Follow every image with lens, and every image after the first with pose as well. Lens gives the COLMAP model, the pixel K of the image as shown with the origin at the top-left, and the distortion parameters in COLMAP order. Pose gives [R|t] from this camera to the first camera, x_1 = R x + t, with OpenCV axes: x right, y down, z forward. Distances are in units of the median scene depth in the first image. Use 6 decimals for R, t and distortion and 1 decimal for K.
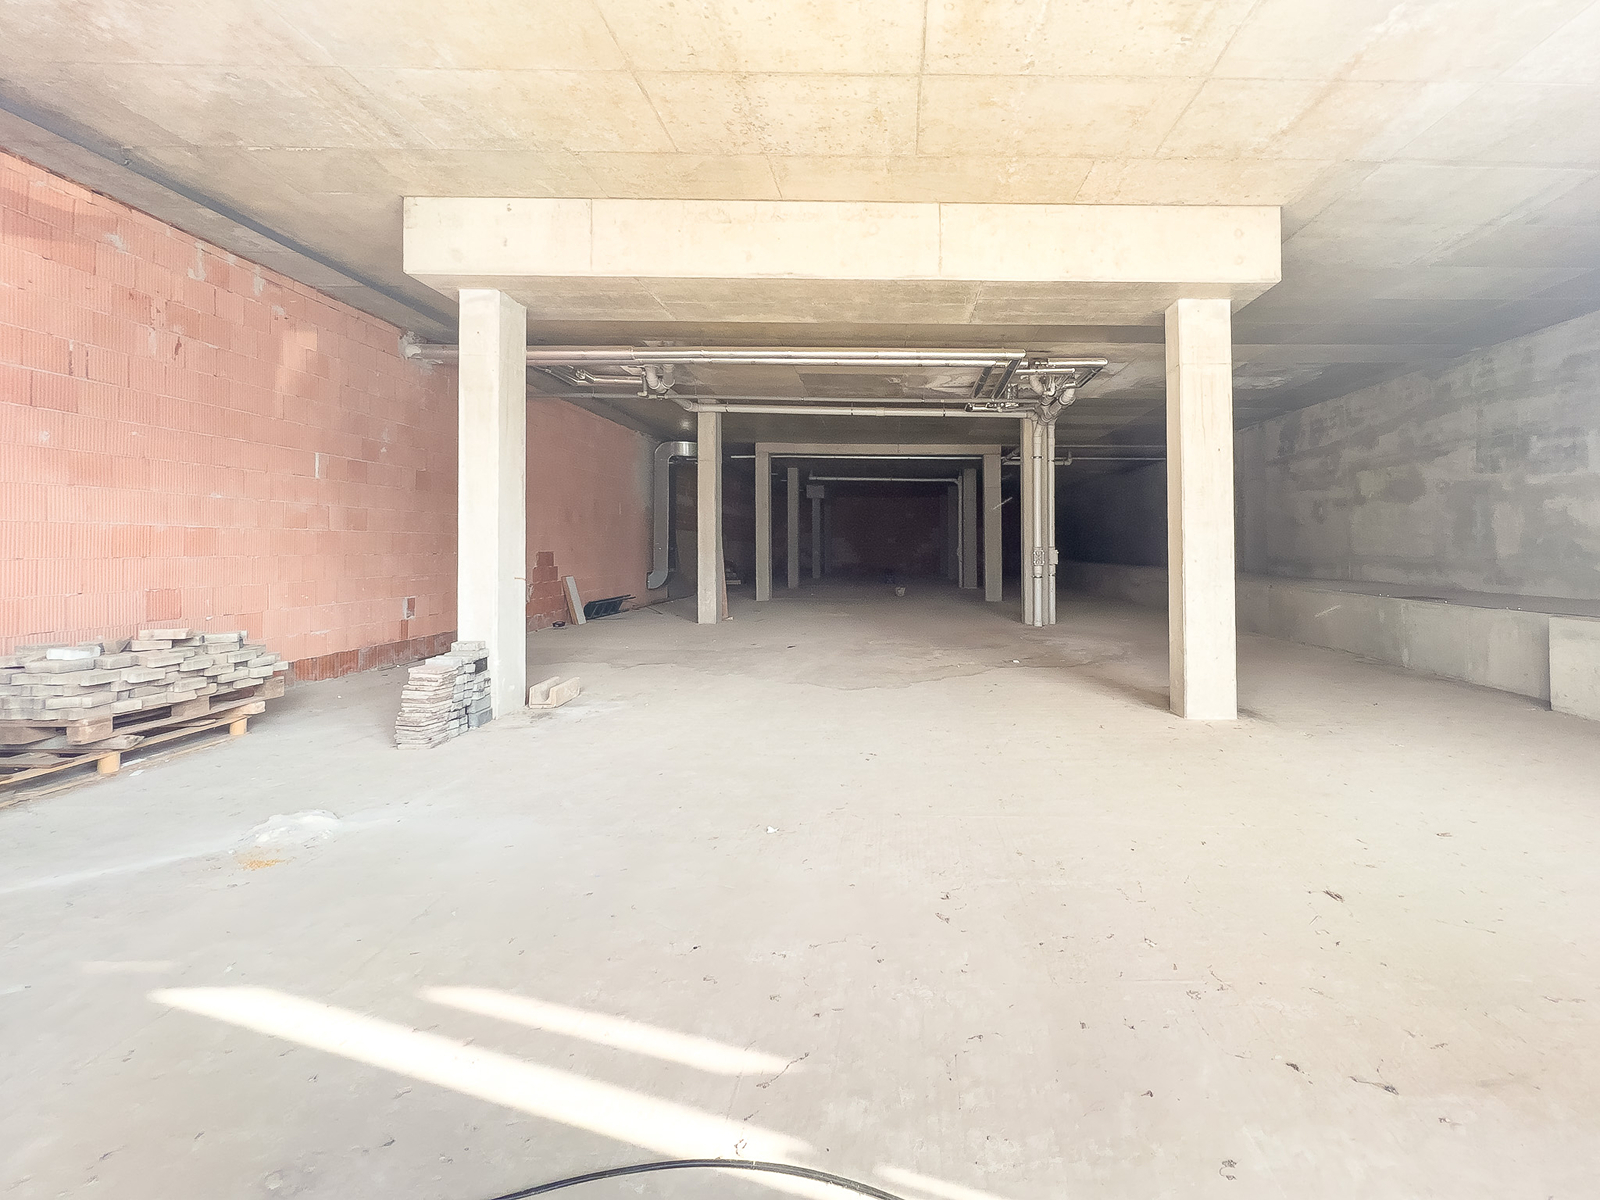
lens RADIAL K [[676.6, 0, 901.1], [0, 676.6, 533.5], [0, 0, 1]] dist [-0.001354, -0.000118]
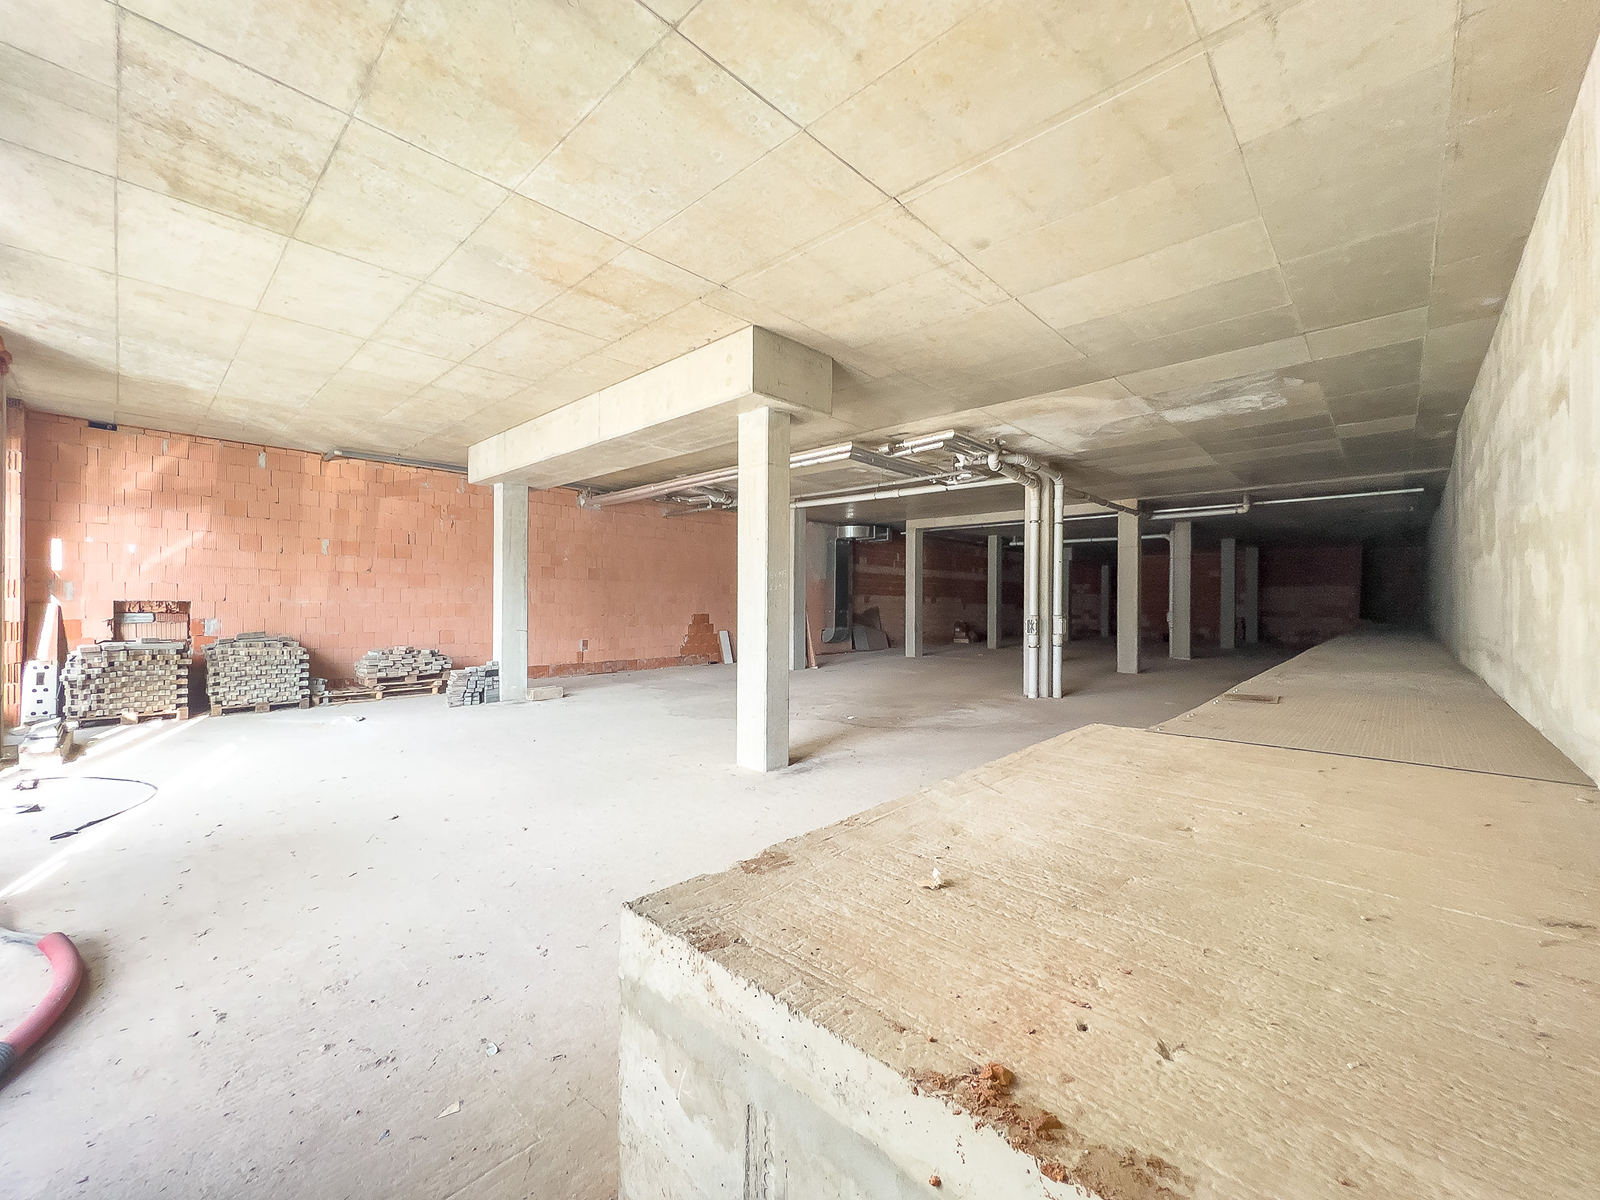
lens RADIAL K [[635.8, 0, 794.9], [0, 635.8, 605.9], [0, 0, 1]] dist [0.000522, 0.000173]
pose [[0.721644, 0.004676, -0.692249, 0.854040], [0.010184, 0.999797, 0.017370, -0.018711], [0.692190, -0.019585, 0.721450, 0.168934]]
